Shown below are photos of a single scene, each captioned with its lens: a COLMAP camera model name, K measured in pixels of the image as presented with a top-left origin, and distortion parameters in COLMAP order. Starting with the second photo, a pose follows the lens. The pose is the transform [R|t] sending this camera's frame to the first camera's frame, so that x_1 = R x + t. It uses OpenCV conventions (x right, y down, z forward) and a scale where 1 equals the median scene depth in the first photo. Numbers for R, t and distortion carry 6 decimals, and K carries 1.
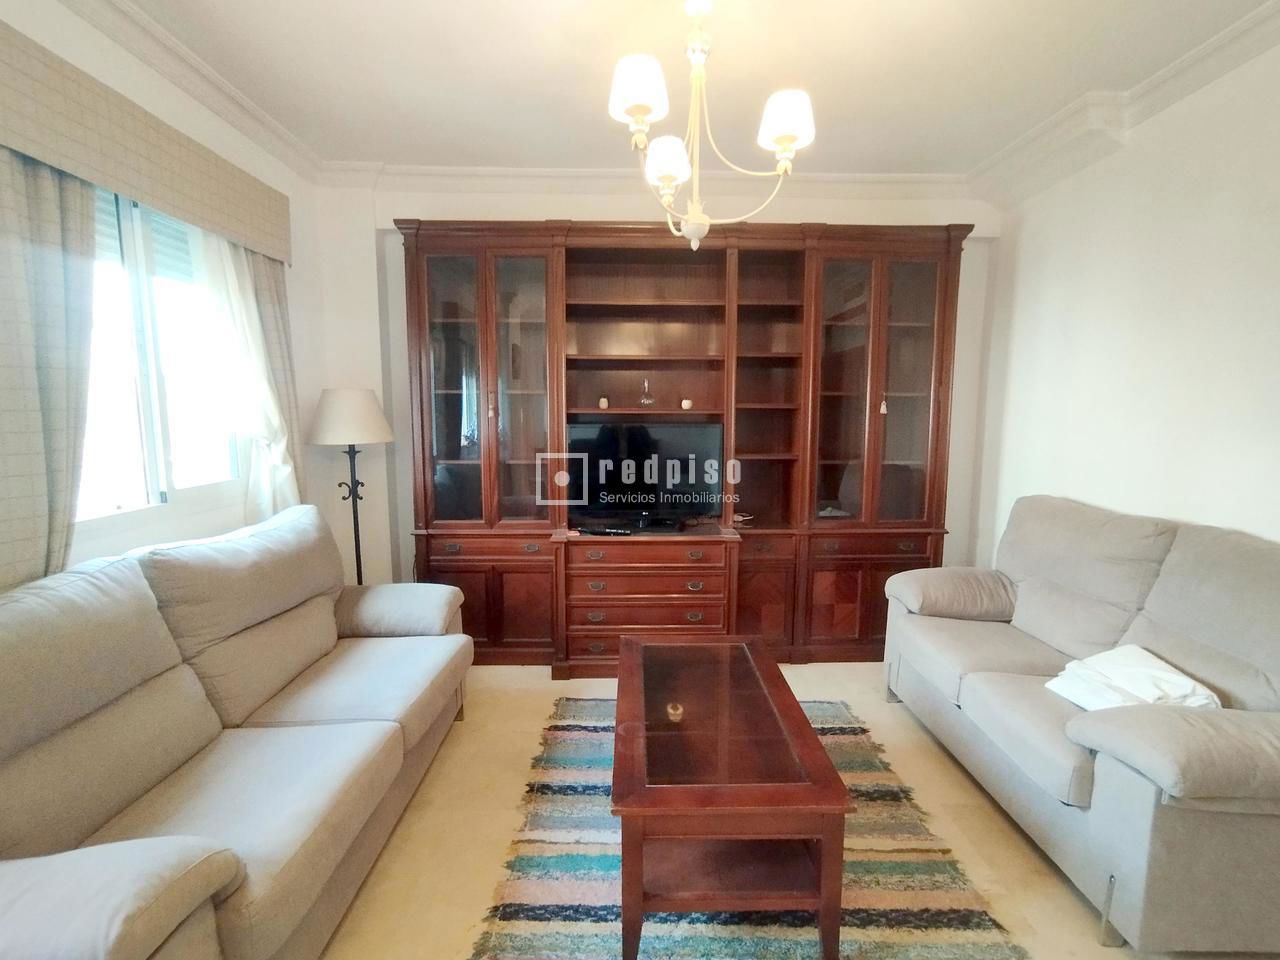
lens RADIAL K [[611.1, 0, 643.1], [0, 611.1, 478.5], [0, 0, 1]] dist [0.003559, 0.000428]
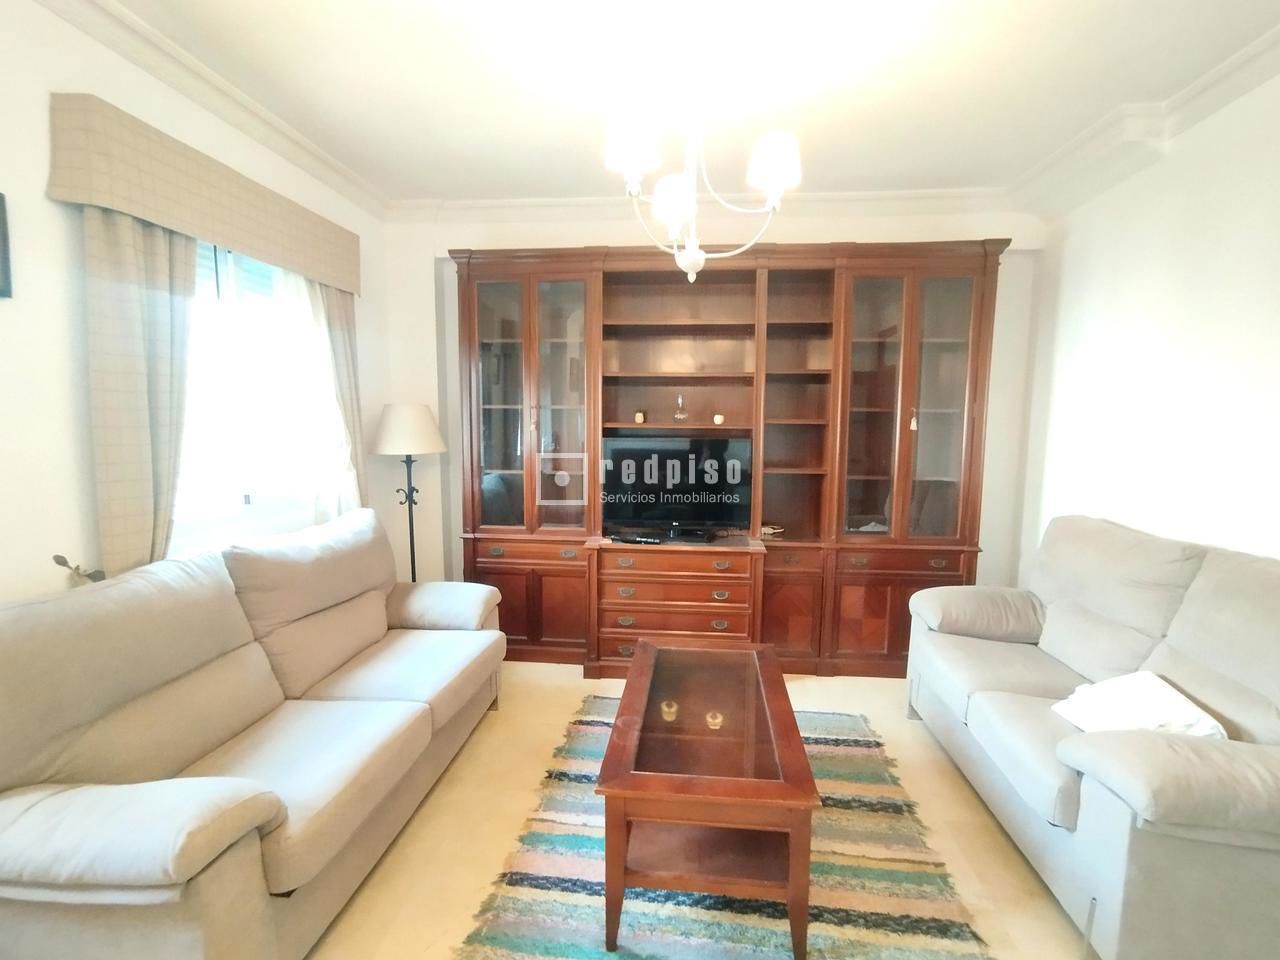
lens RADIAL K [[613.7, 0, 638.0], [0, 613.7, 482.0], [0, 0, 1]] dist [0.000889, 0.000748]
pose [[0.992060, 0.017044, -0.124604, 0.092800], [-0.018085, 0.999810, -0.007228, -0.007067], [0.124457, 0.009424, 0.992180, -0.062468]]
